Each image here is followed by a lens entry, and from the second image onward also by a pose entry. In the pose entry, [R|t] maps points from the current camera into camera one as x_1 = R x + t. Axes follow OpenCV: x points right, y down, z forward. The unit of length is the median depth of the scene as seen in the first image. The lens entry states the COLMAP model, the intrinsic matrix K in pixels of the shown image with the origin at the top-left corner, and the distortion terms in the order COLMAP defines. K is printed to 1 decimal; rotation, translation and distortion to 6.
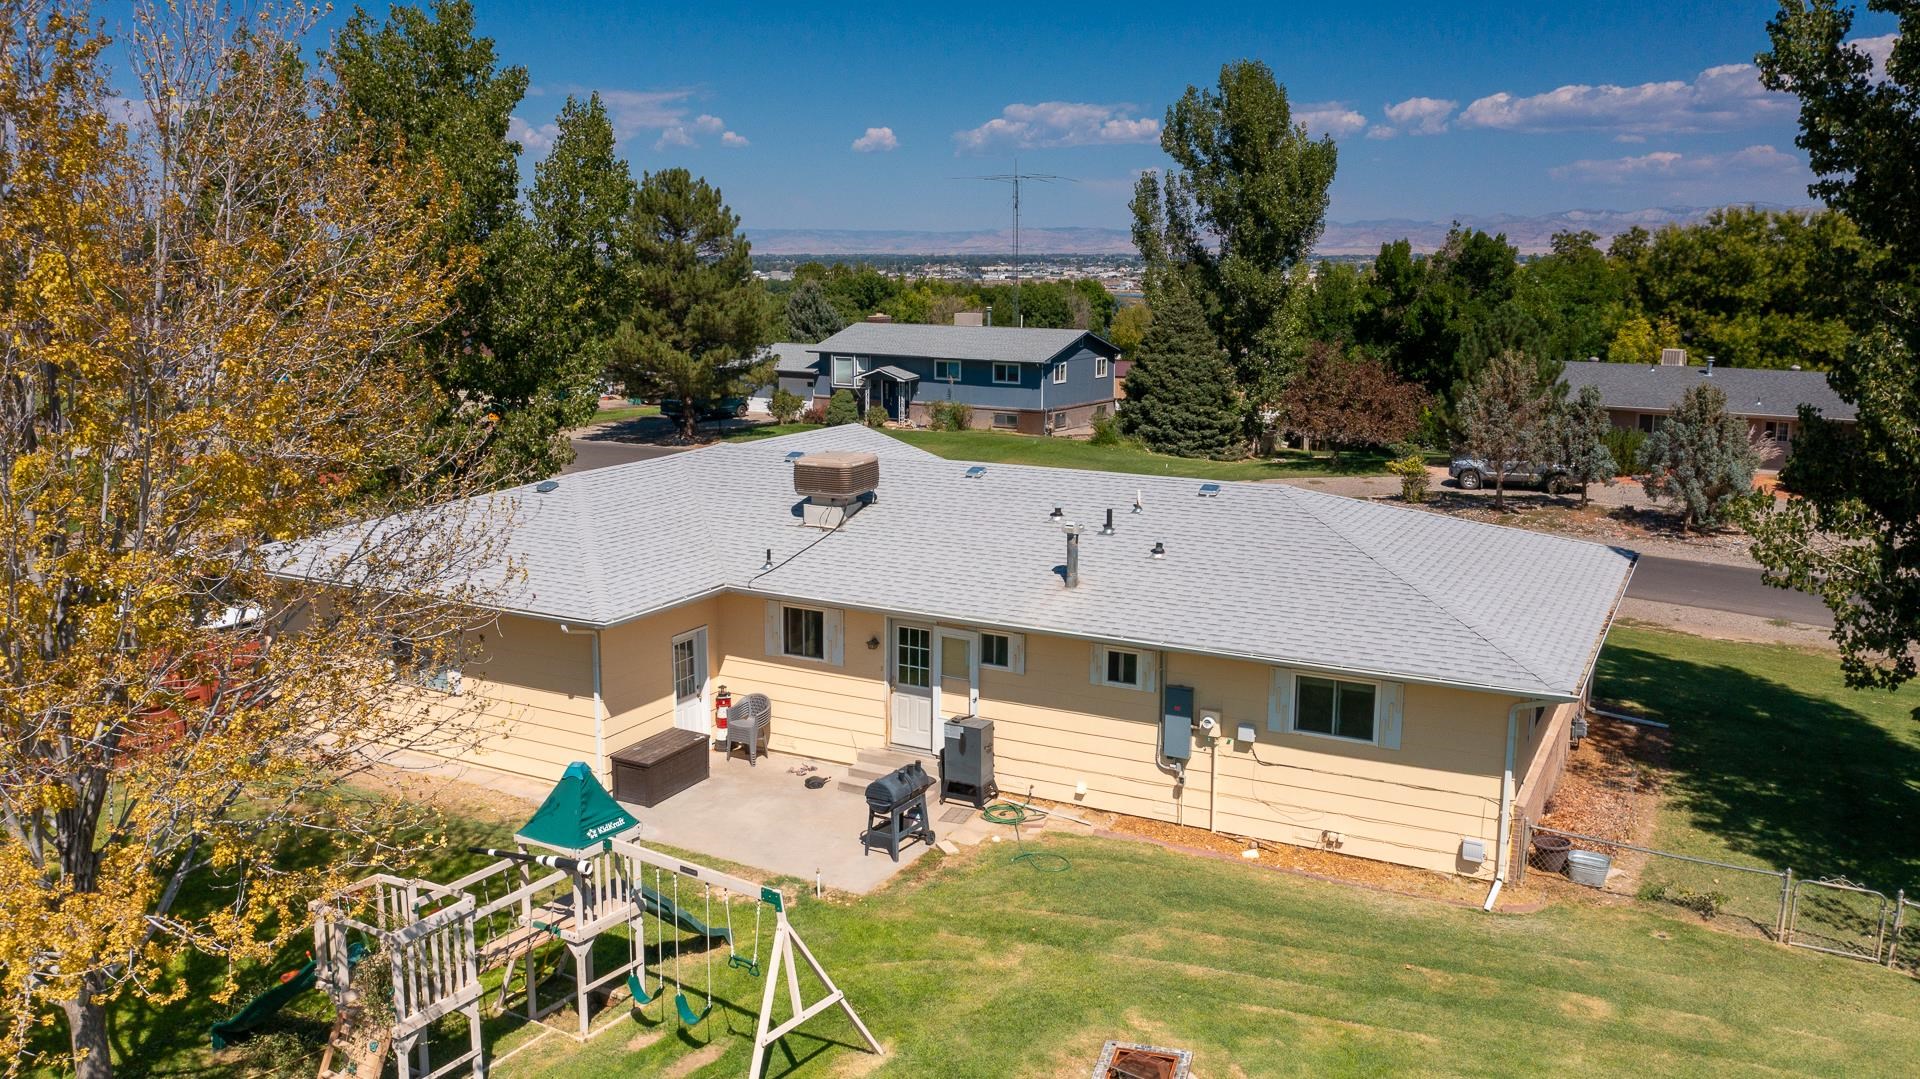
lens RADIAL K [[1521.2, 0, 958.3], [0, 1521.2, 522.1], [0, 0, 1]] dist [-0.019642, 0.001730]
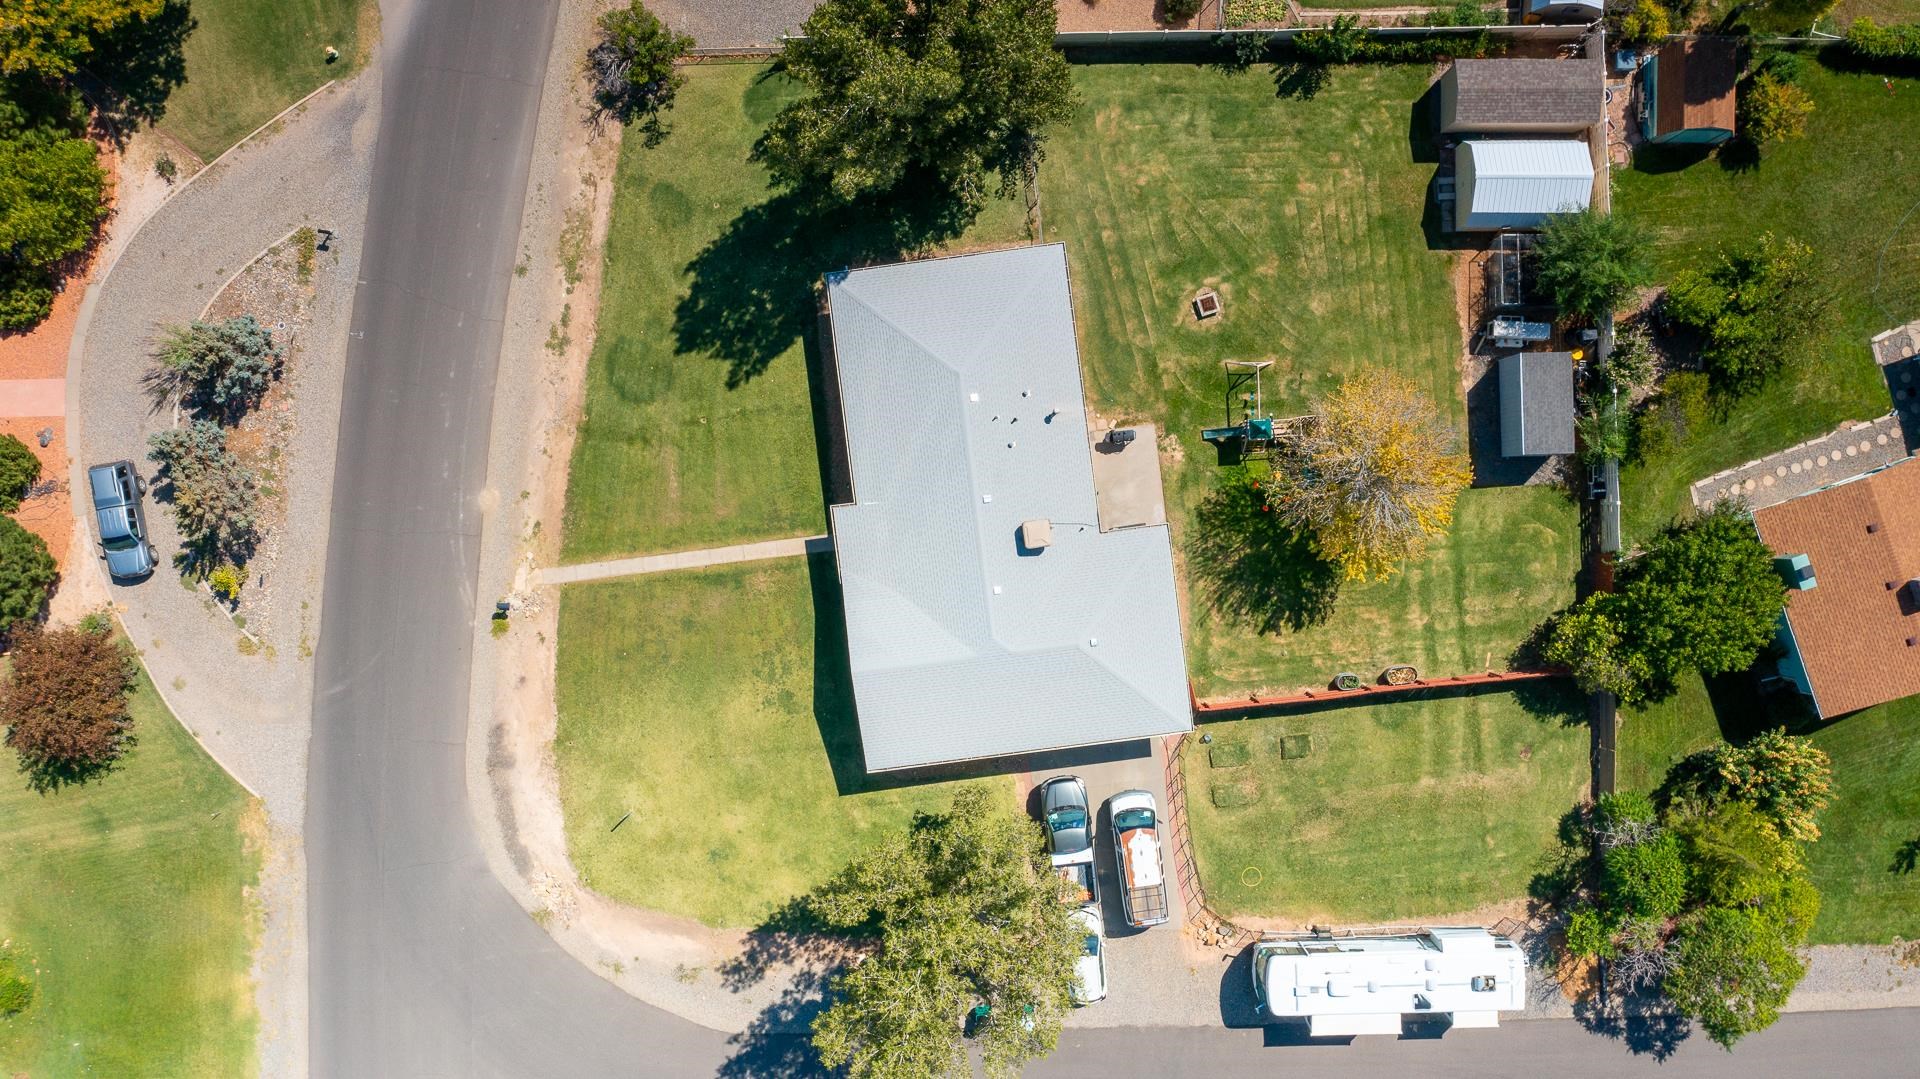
lens RADIAL K [[1521.2, 0, 959.9], [0, 1521.2, 534.0], [0, 0, 1]] dist [-0.019642, 0.001730]
pose [[-0.573777, -0.819008, -0.002245, -0.005442], [0.150202, -0.107922, 0.982747, -2.830422], [-0.805121, 0.563541, 0.184940, 0.743436]]
